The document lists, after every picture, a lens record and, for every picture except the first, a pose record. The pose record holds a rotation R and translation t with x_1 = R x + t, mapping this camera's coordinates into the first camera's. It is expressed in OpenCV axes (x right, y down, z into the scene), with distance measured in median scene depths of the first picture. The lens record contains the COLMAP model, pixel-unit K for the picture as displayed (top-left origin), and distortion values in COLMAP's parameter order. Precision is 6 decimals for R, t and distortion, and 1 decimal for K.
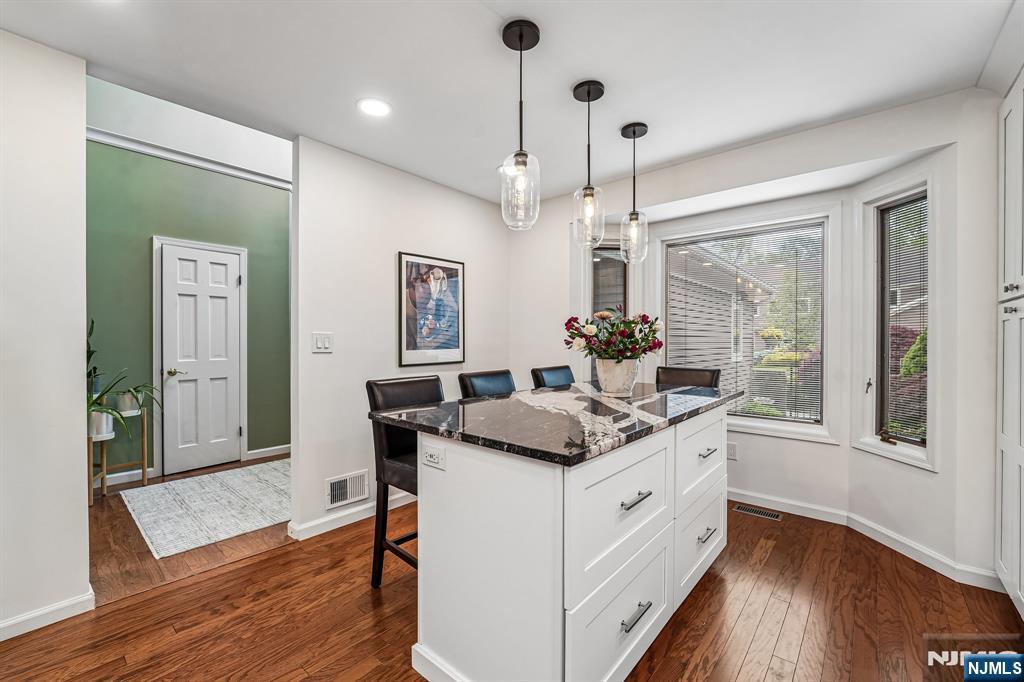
lens RADIAL K [[422.6, 0, 511.1], [0, 422.6, 345.3], [0, 0, 1]] dist [-0.012696, -0.000083]
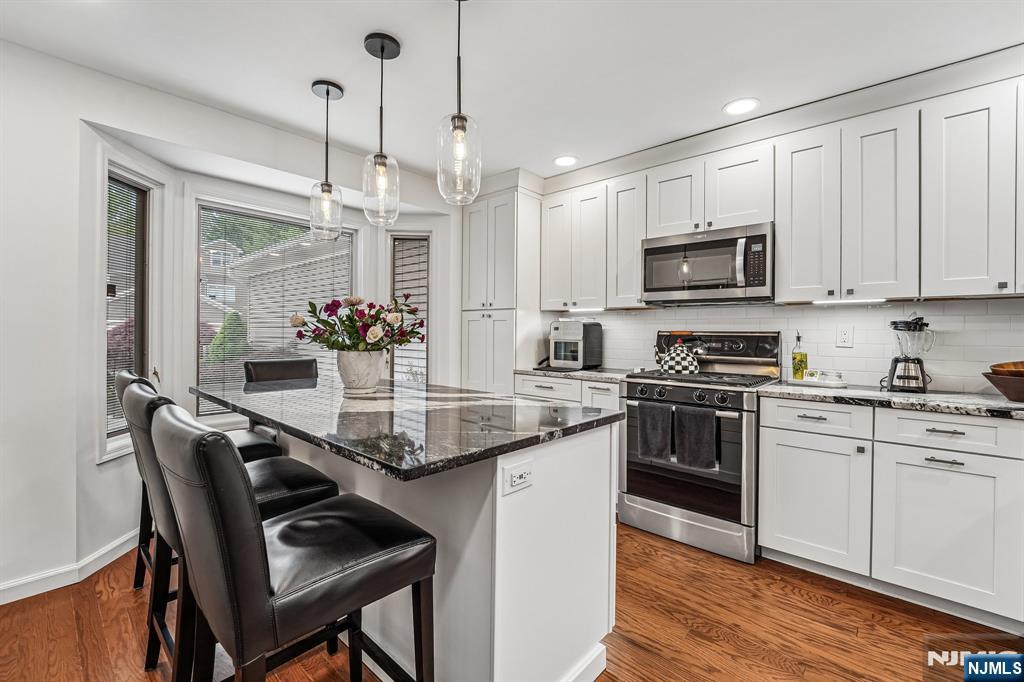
lens RADIAL K [[436.8, 0, 514.2], [0, 436.8, 328.4], [0, 0, 1]] dist [-0.011937, -0.000048]
pose [[0.021960, 0.010263, 0.999706, -0.875742], [0.002368, 0.999944, -0.010318, -0.004619], [-0.999756, 0.002593, 0.021935, 0.867791]]
